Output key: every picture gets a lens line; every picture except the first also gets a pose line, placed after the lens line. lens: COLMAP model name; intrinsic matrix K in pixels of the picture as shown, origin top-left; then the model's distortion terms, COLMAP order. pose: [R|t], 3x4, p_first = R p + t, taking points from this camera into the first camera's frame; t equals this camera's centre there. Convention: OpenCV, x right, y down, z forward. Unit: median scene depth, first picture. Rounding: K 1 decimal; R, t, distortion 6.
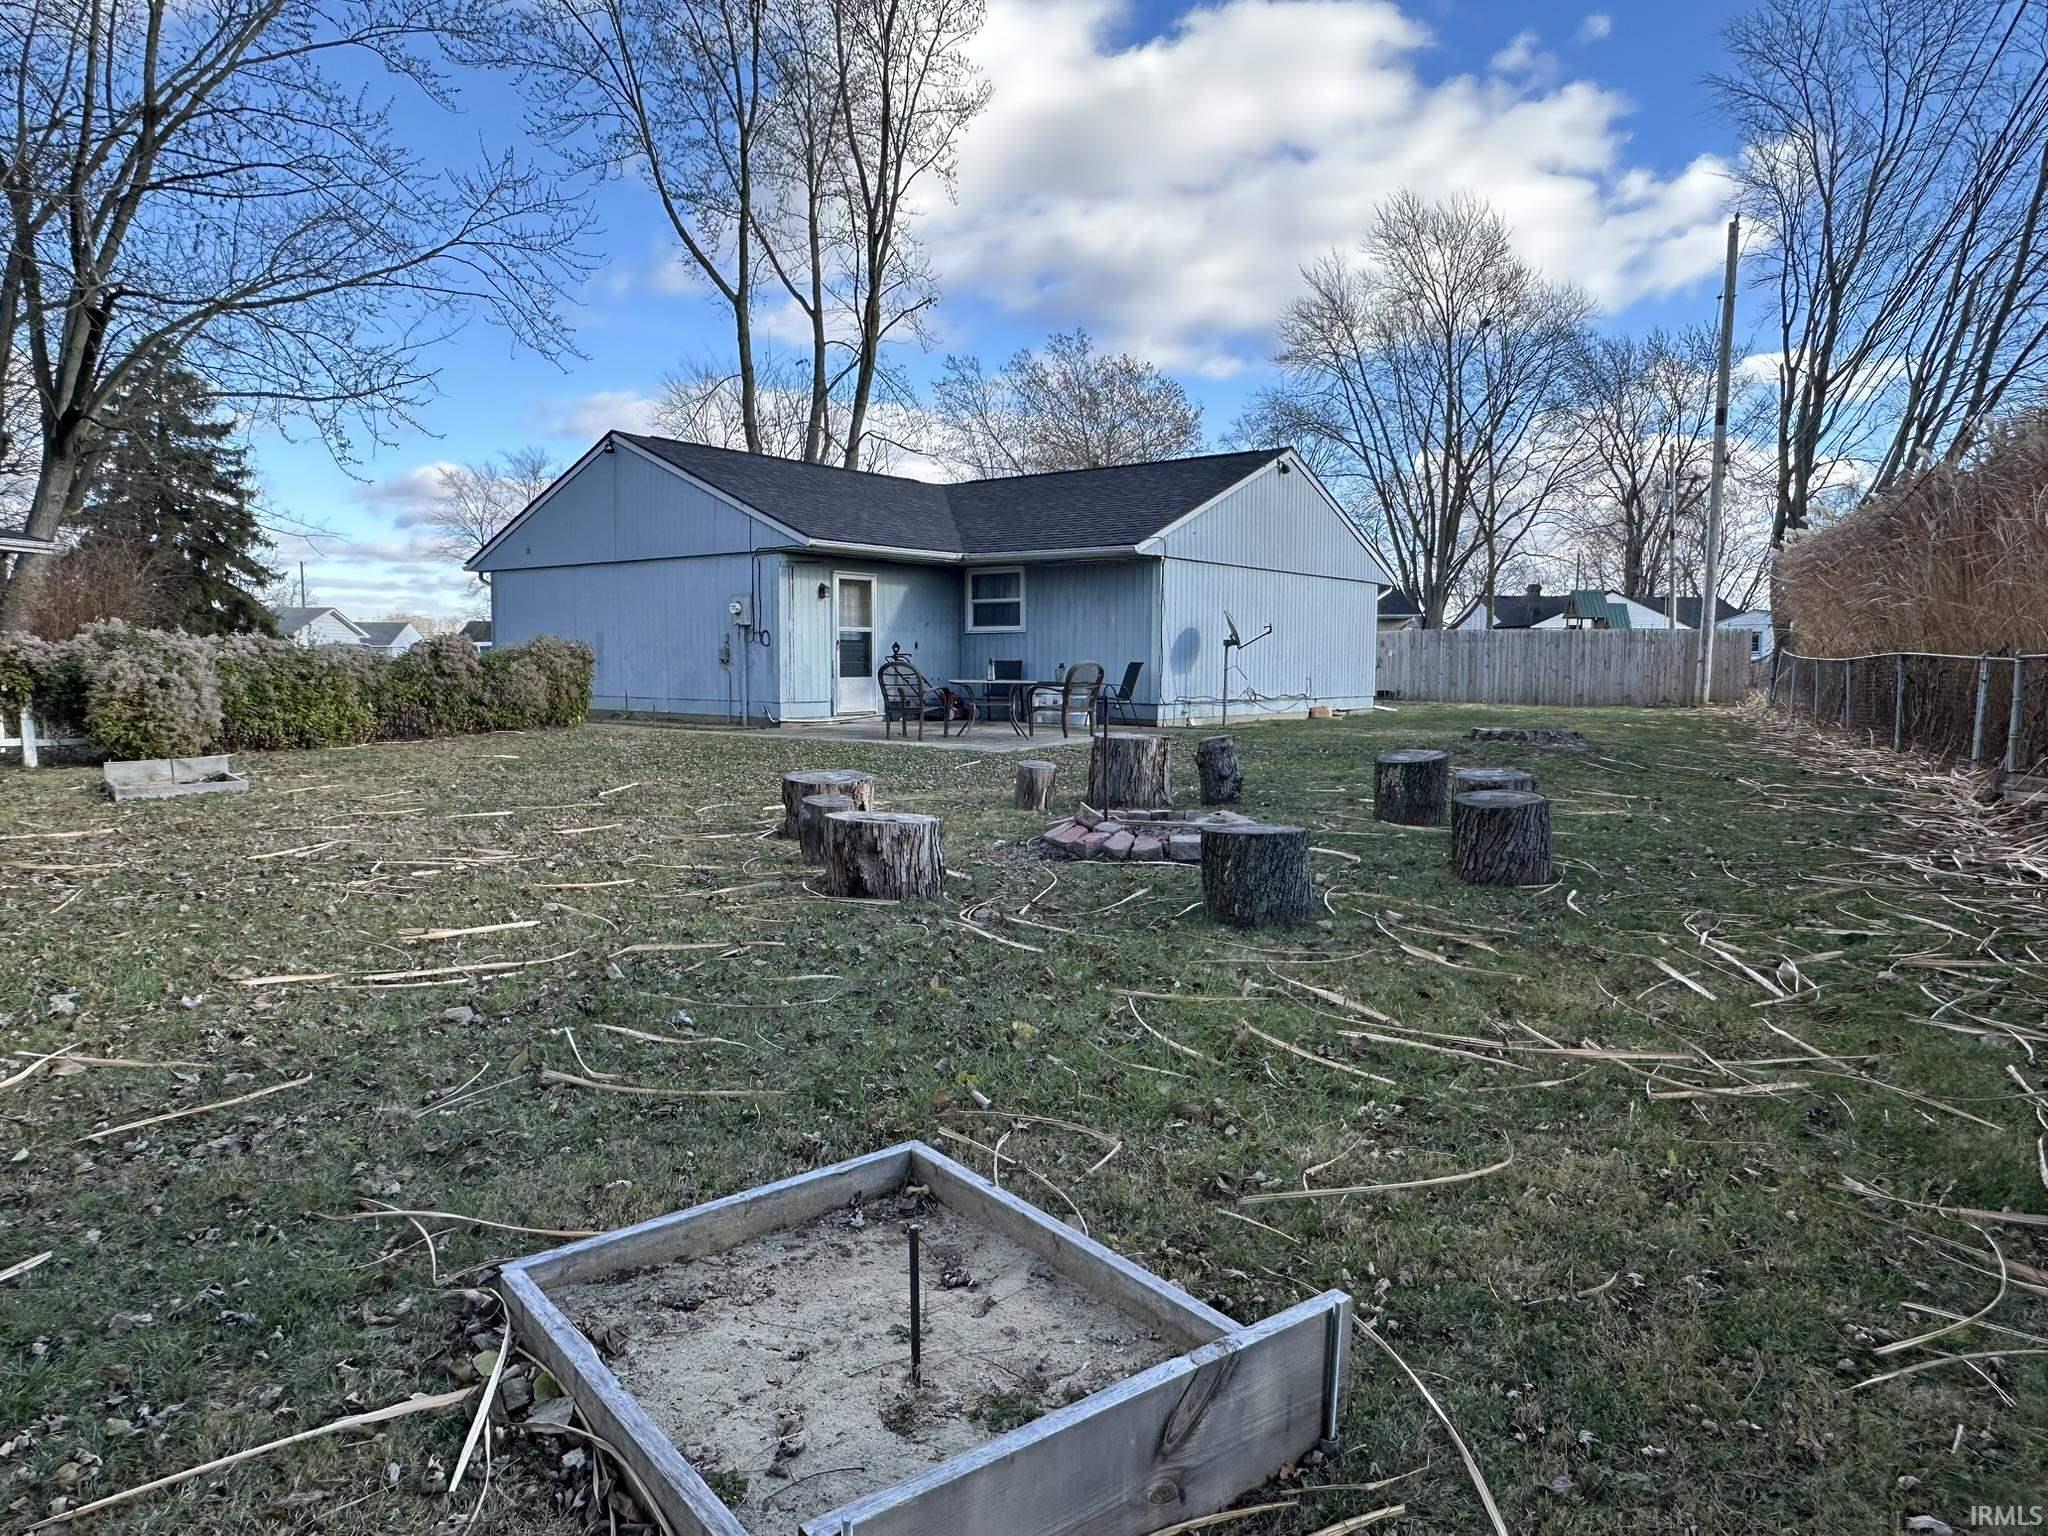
lens RADIAL K [[1329.3, 0, 1024.2], [0, 1329.3, 767.9], [0, 0, 1]] dist [-0.000556, 0.000113]
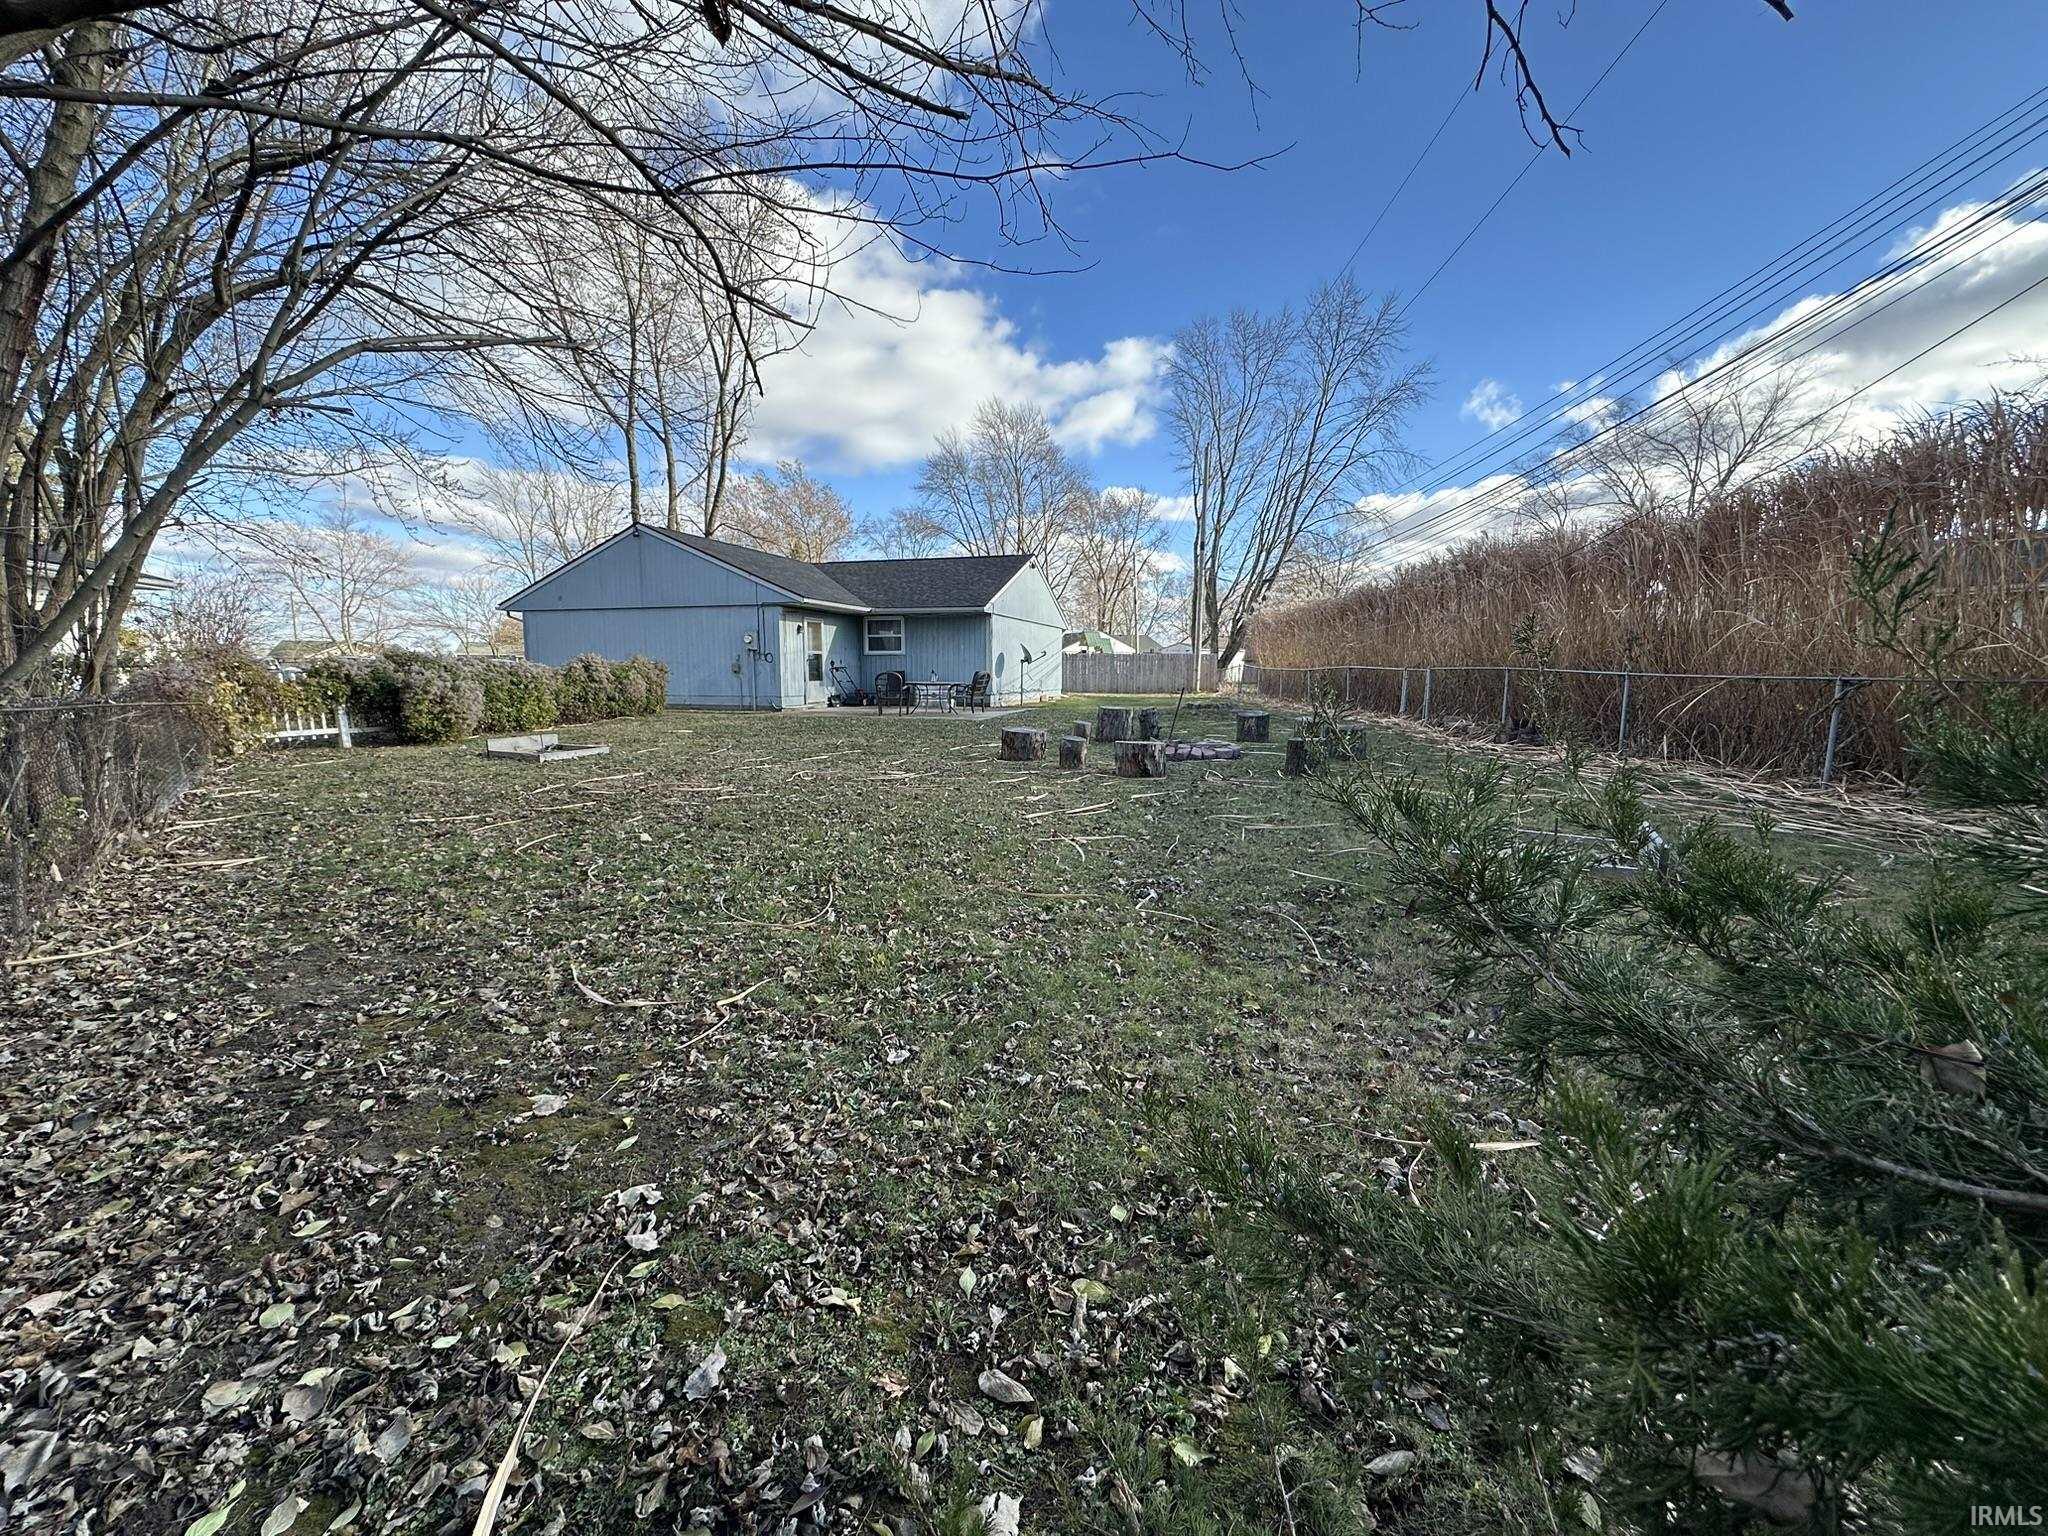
lens RADIAL K [[811.9, 0, 1021.3], [0, 811.9, 772.7], [0, 0, 1]] dist [0.001394, 0.000087]
pose [[0.930613, -0.049456, 0.362647, -0.268499], [0.032635, 0.998094, 0.052369, 0.002912], [-0.364546, -0.036900, 0.930454, -0.060699]]
